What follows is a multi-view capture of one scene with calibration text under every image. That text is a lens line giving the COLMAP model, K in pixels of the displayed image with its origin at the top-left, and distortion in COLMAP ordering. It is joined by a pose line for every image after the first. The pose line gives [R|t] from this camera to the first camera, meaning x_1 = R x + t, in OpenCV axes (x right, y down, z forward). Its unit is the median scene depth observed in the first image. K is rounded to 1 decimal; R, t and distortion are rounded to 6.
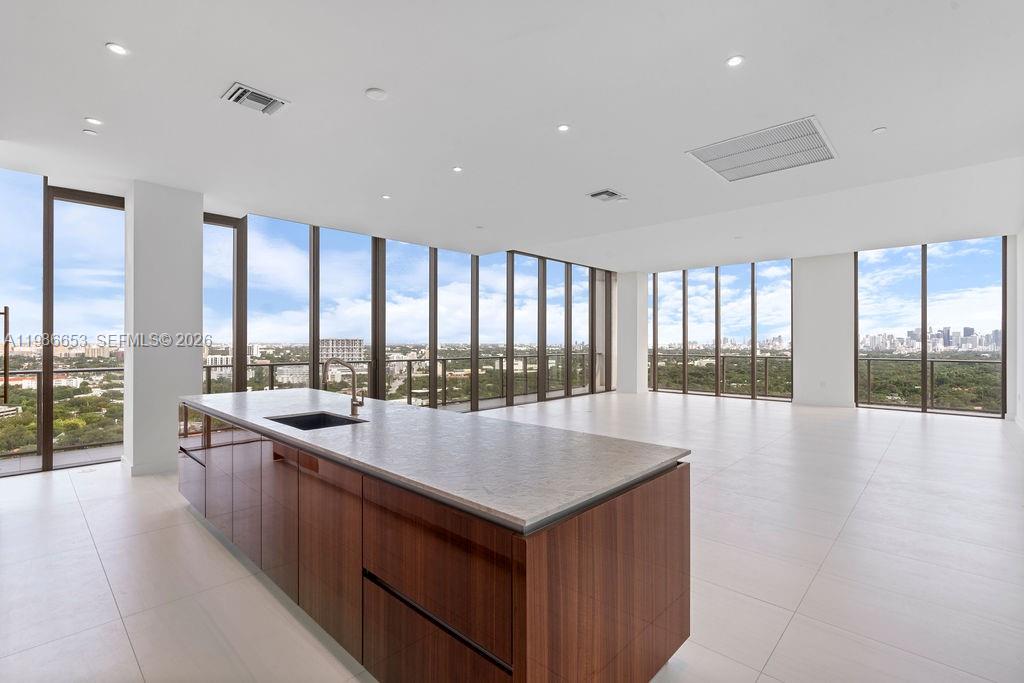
lens RADIAL K [[459.4, 0, 496.8], [0, 459.4, 341.4], [0, 0, 1]] dist [-0.000370, -0.000062]
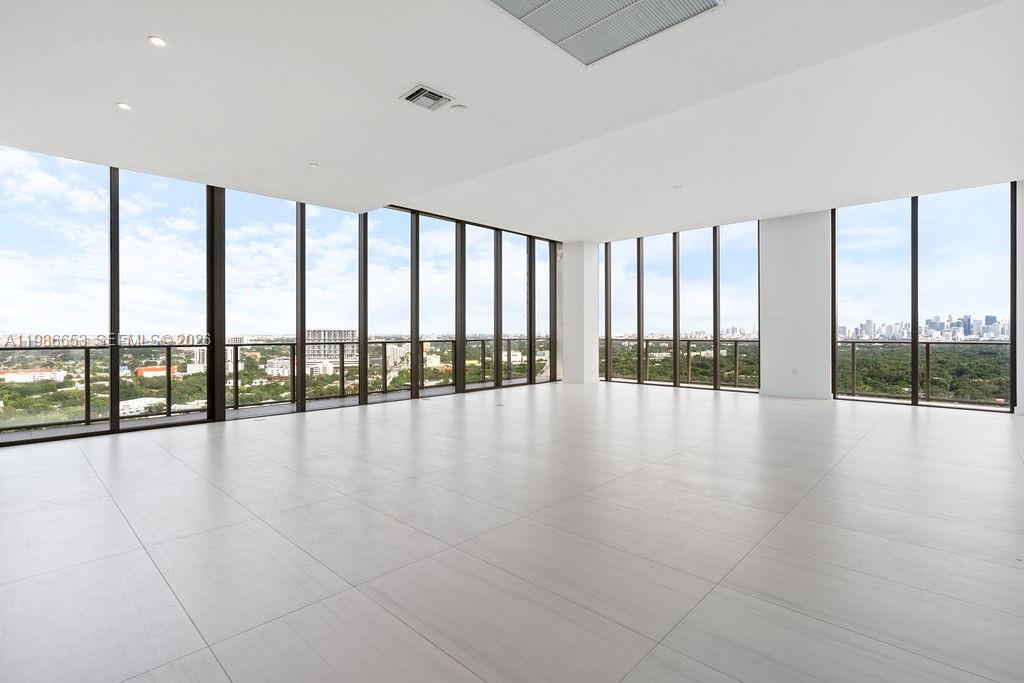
lens RADIAL K [[478.3, 0, 491.5], [0, 478.3, 332.1], [0, 0, 1]] dist [-0.000983, -0.000380]
pose [[0.999957, -0.003194, -0.008739, 0.136070], [0.003197, 0.999995, 0.000345, 0.016091], [0.008738, -0.000373, 0.999962, 0.106943]]
